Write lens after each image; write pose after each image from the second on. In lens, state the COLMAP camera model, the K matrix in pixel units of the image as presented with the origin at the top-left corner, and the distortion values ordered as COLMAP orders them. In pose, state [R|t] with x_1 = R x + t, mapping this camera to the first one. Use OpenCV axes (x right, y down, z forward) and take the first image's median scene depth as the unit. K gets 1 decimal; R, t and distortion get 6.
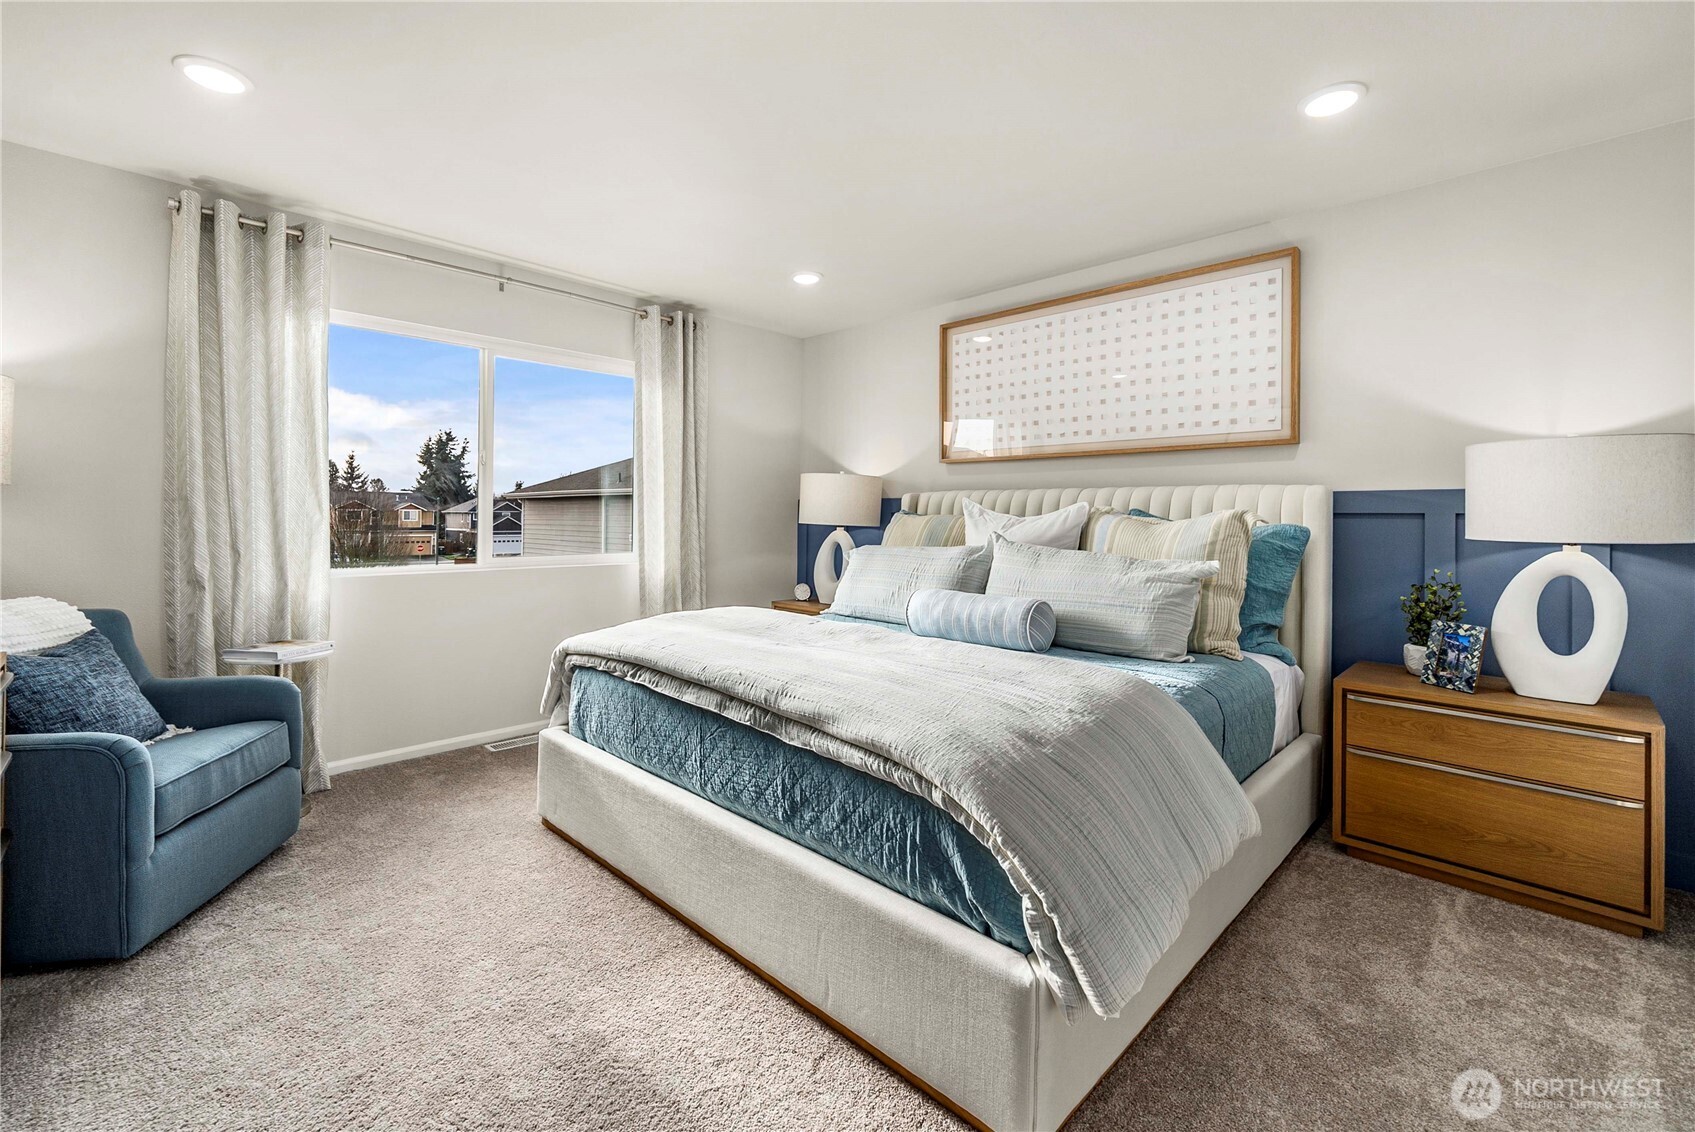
lens RADIAL K [[722.2, 0, 847.5], [0, 722.2, 518.0], [0, 0, 1]] dist [-0.000240, -0.000117]
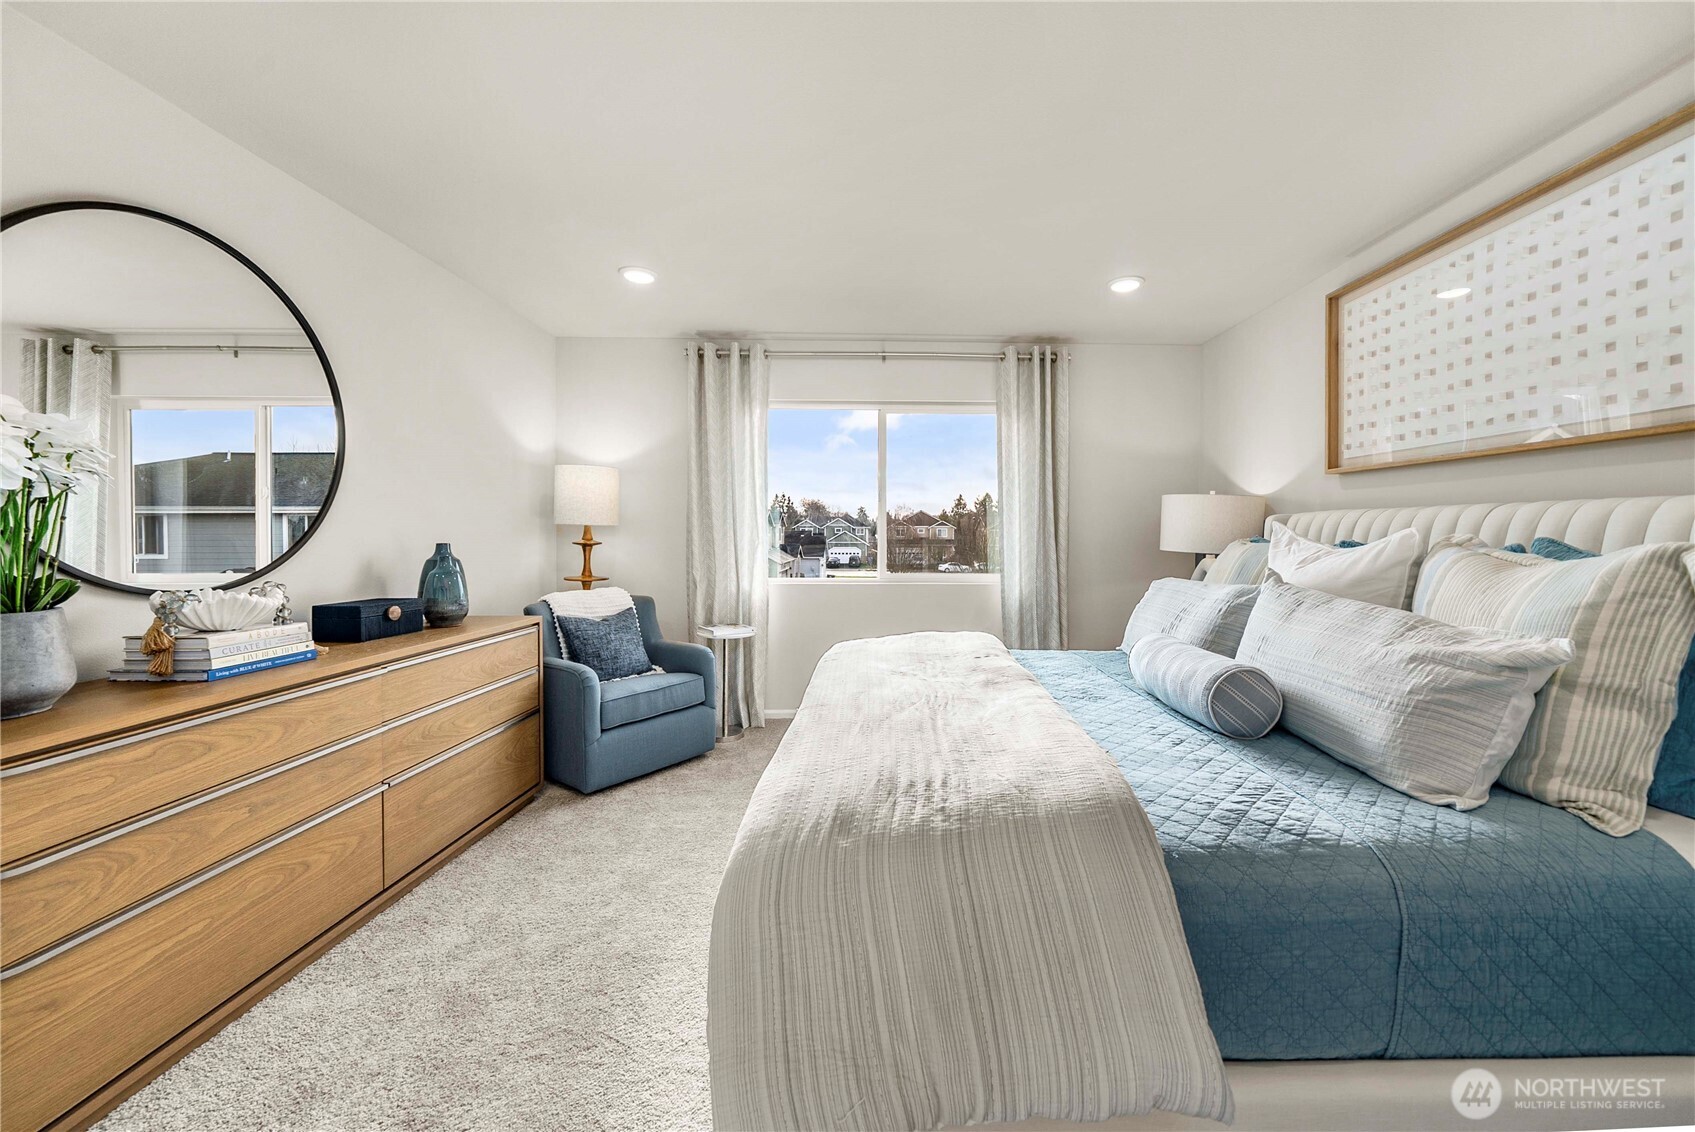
lens RADIAL K [[640.4, 0, 851.4], [0, 640.4, 546.5], [0, 0, 1]] dist [-0.000497, -0.000149]
pose [[0.713320, 0.010696, -0.700757, 0.329983], [0.000310, 0.999879, 0.015577, -0.012733], [0.700838, -0.011329, 0.713230, 0.202491]]
